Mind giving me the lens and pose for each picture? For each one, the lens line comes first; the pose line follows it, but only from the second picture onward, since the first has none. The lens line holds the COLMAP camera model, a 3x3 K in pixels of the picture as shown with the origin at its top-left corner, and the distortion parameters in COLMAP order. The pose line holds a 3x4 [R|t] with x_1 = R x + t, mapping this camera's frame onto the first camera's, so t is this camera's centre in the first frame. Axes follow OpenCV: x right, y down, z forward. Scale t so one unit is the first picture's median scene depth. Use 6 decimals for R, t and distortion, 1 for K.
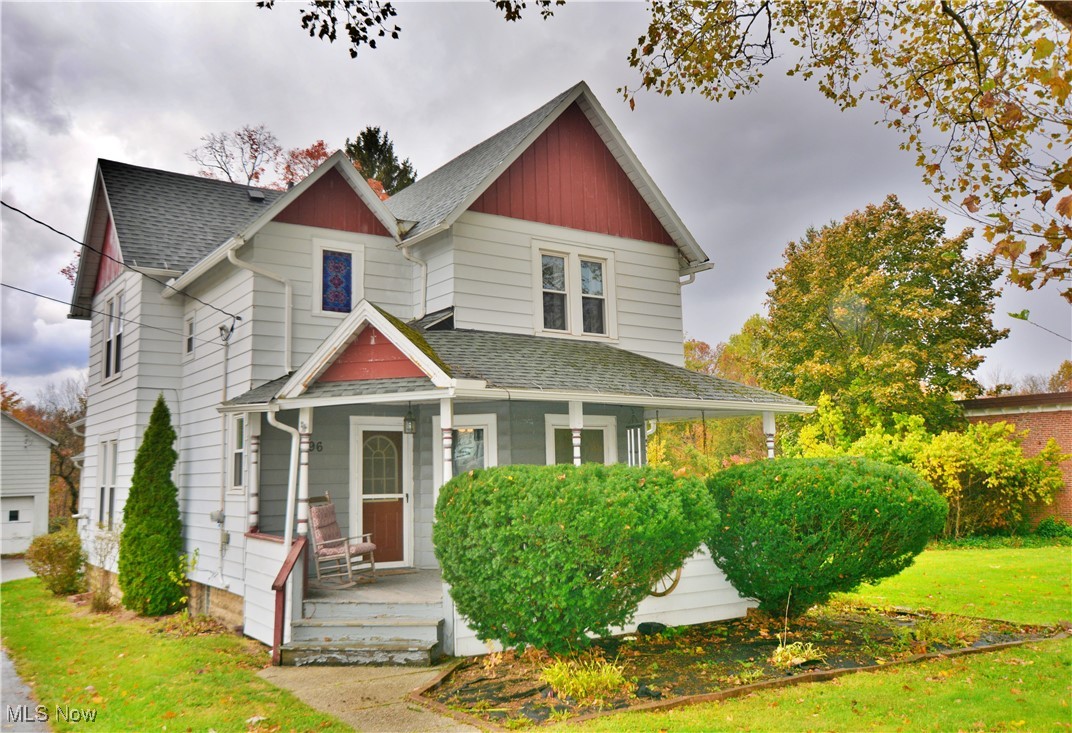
lens RADIAL K [[880.2, 0, 536.0], [0, 880.2, 366.5], [0, 0, 1]] dist [-0.008668, -0.001061]
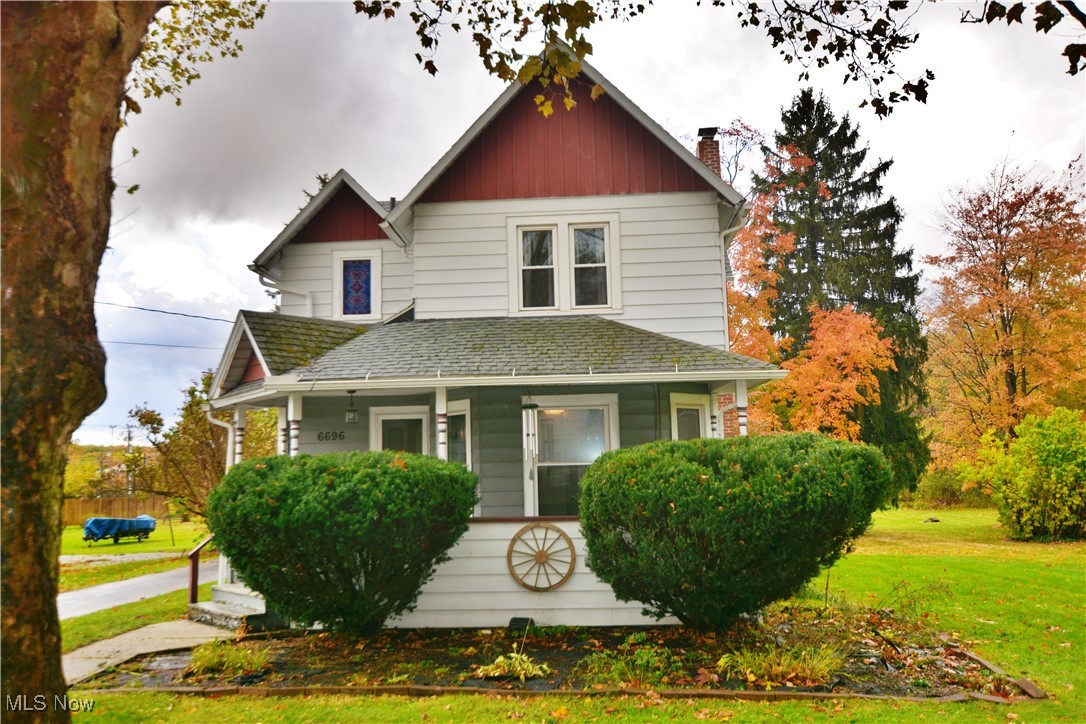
lens RADIAL K [[858.8, 0, 544.9], [0, 858.8, 379.9], [0, 0, 1]] dist [0.000574, 0.000422]
pose [[0.801689, -0.058370, -0.594885, 0.580303], [0.086132, 0.996115, 0.018335, 0.020295], [0.591503, -0.065938, 0.803602, 0.246458]]
